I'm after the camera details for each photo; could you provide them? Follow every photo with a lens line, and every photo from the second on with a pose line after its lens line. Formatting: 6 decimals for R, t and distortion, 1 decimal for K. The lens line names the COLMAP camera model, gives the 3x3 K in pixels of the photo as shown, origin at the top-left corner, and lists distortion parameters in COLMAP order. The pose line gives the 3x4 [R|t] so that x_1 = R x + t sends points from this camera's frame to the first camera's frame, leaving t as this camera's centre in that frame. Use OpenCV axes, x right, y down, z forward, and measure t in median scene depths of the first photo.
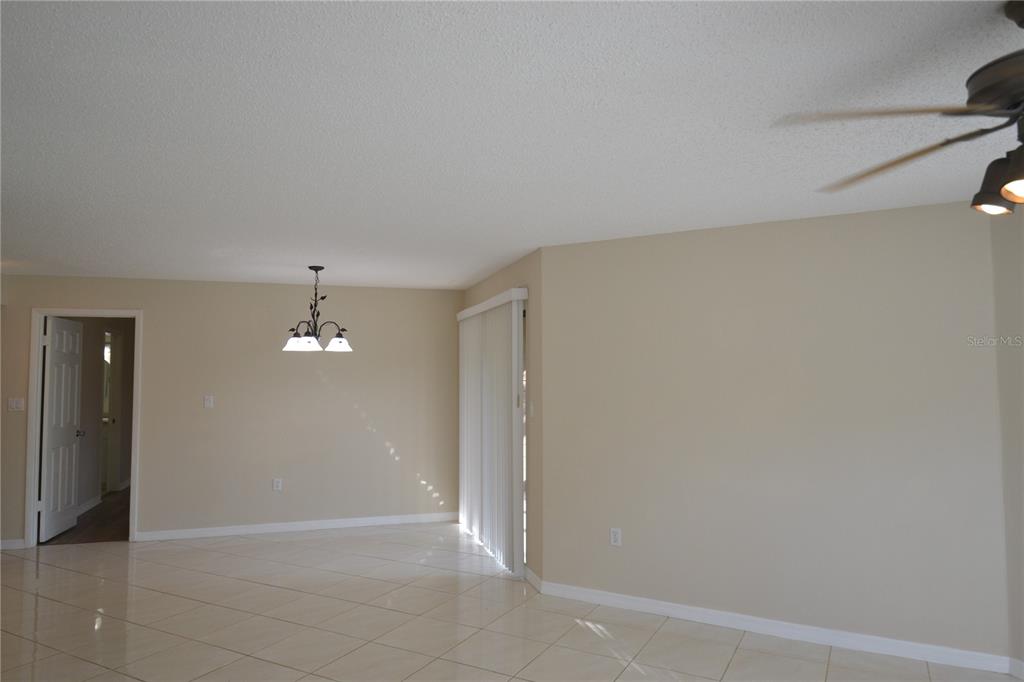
lens RADIAL K [[662.7, 0, 509.5], [0, 662.7, 339.3], [0, 0, 1]] dist [0.044578, -0.050417]
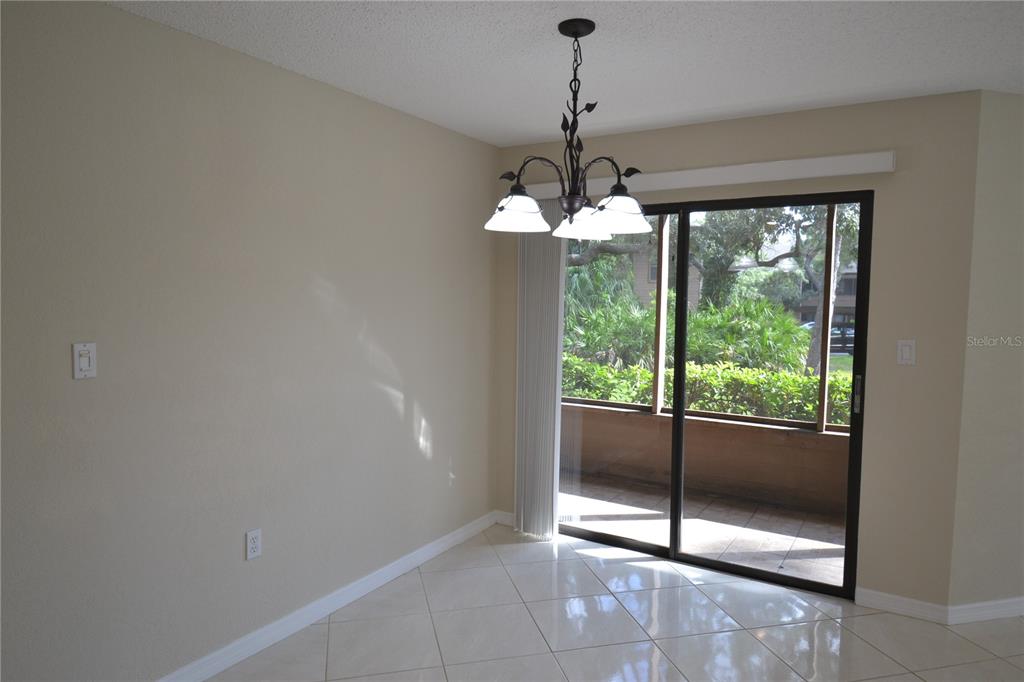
lens RADIAL K [[662.7, 0, 509.5], [0, 662.7, 339.3], [0, 0, 1]] dist [0.044578, -0.050417]
pose [[0.742723, -0.027448, 0.669036, -0.598791], [-0.046203, 0.994677, 0.092099, 0.047517], [-0.668003, -0.099316, 0.737502, 0.693180]]
